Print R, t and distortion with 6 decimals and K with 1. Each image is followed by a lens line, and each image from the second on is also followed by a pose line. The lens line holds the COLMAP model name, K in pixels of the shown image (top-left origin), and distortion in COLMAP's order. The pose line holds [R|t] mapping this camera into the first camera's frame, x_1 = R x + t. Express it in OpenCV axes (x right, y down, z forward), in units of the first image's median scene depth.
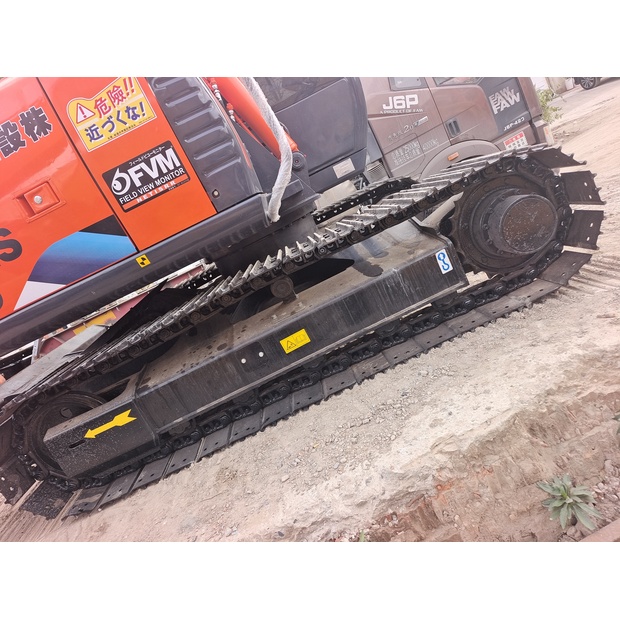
lens RADIAL K [[421.5, 0, 311.1], [0, 421.5, 306.4], [0, 0, 1]] dist [0.049756, -0.046891]
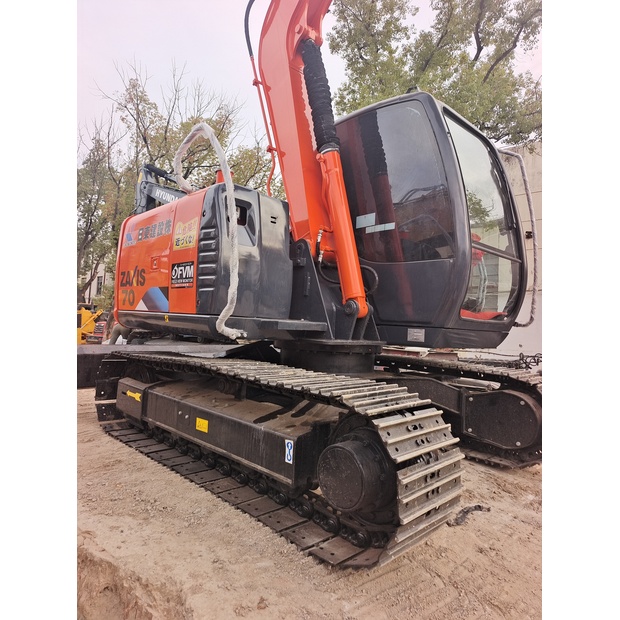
lens RADIAL K [[421.5, 0, 314.9], [0, 421.5, 309.7], [0, 0, 1]] dist [0.049756, -0.046891]
pose [[0.565957, 0.441197, -0.696446, 1.031934], [-0.524459, 0.844460, 0.108768, -0.612168], [0.636109, 0.303699, 0.709318, 0.221789]]
